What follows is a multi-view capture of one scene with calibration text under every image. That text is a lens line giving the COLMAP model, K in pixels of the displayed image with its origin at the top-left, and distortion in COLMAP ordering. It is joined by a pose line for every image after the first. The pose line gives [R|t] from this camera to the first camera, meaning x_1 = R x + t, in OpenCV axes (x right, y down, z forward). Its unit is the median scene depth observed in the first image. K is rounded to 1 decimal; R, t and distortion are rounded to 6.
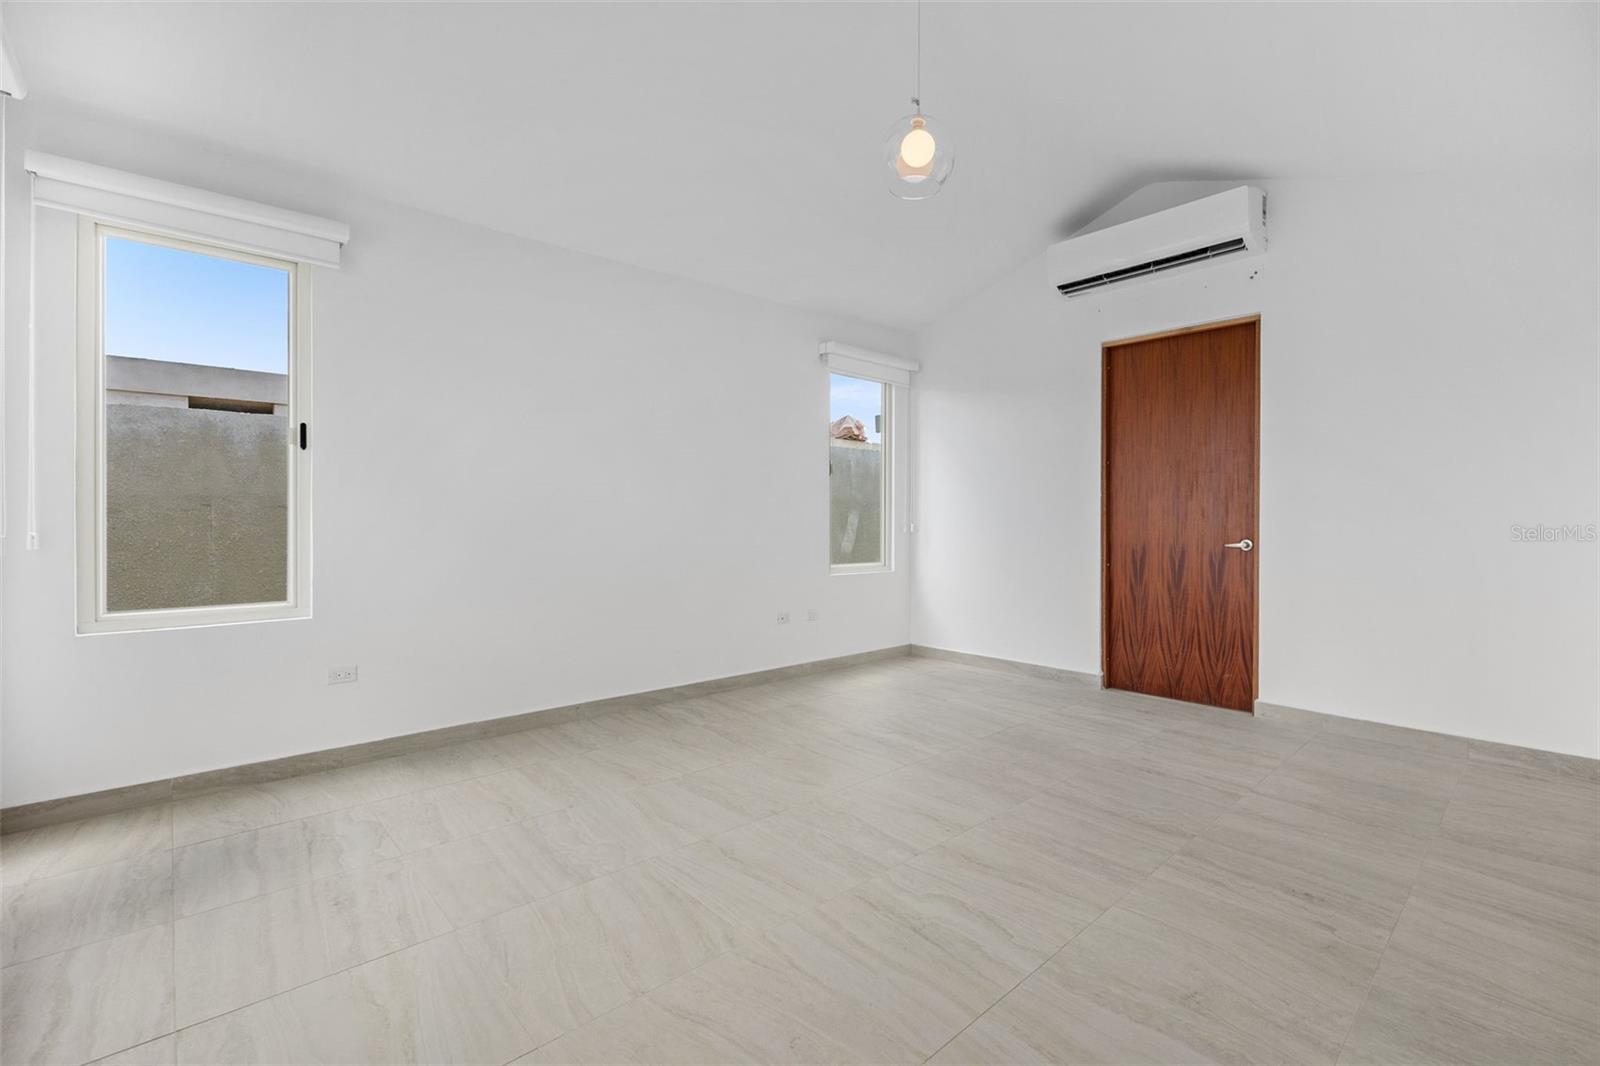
lens RADIAL K [[701.9, 0, 802.0], [0, 701.9, 519.9], [0, 0, 1]] dist [-0.007929, -0.000882]
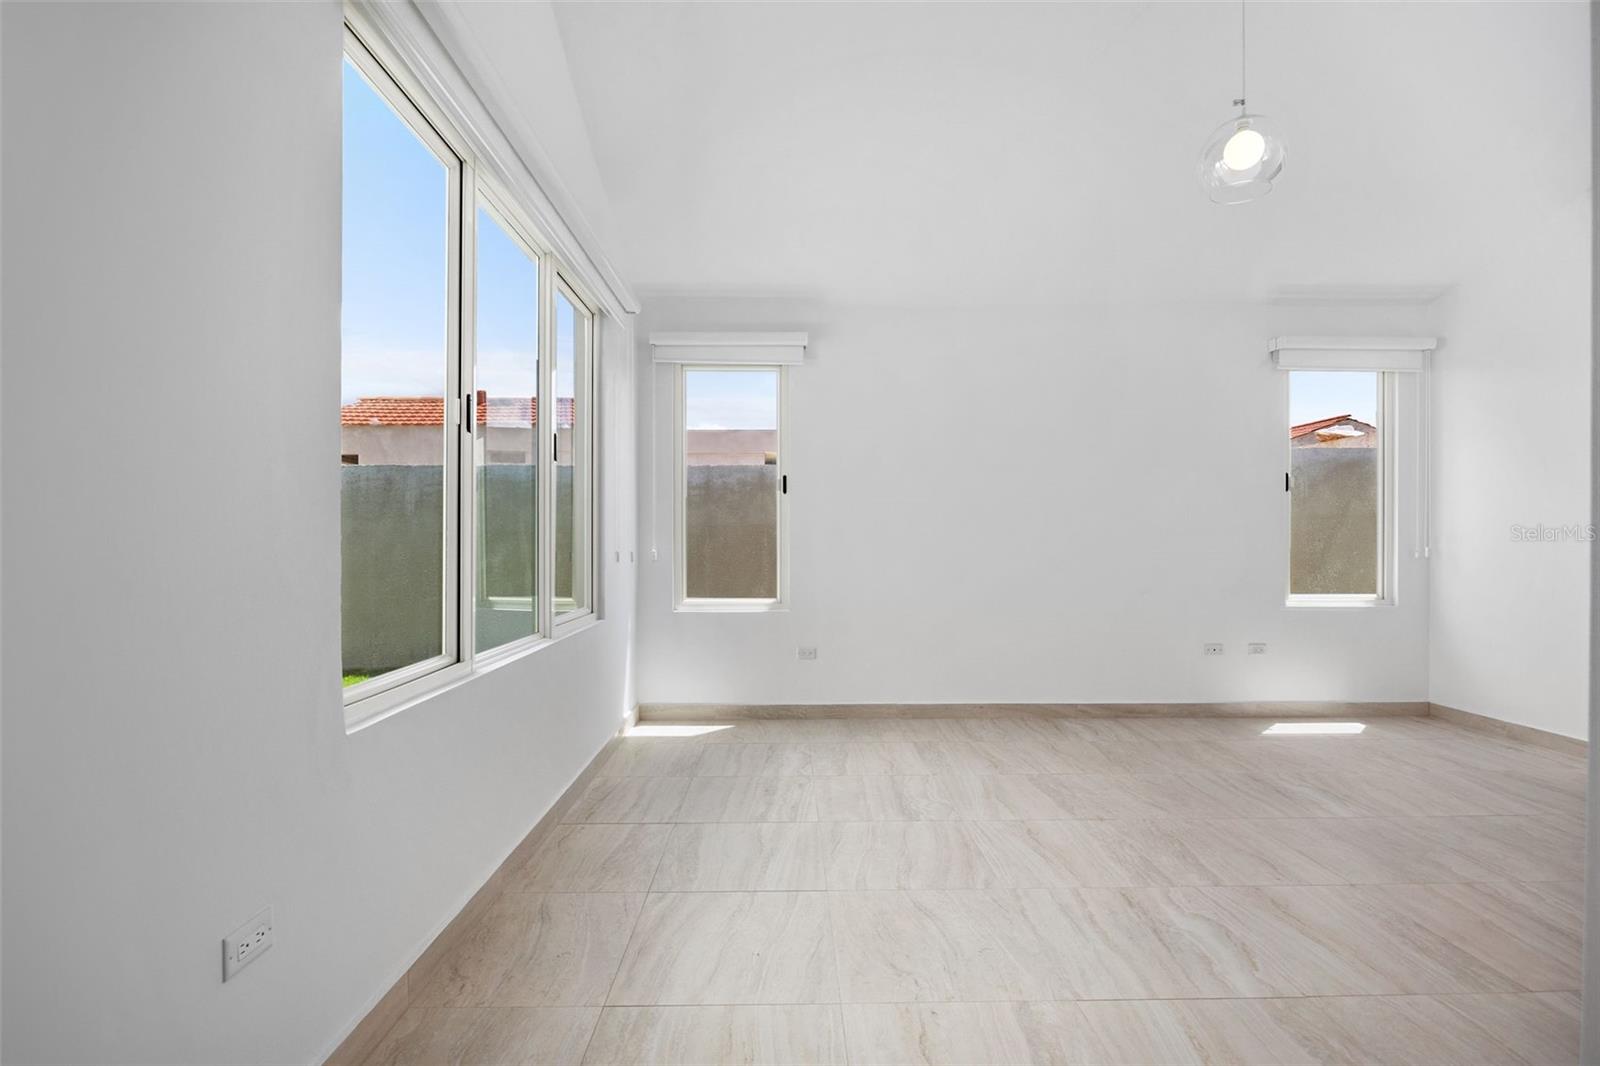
lens RADIAL K [[748.0, 0, 800.0], [0, 748.0, 533.0], [0, 0, 1]] dist [-0.015879, 0.000222]
pose [[0.745137, -0.008772, -0.666853, 0.334125], [0.000434, 0.999920, -0.012668, 0.000752], [0.666911, 0.009149, 0.745081, -0.126311]]
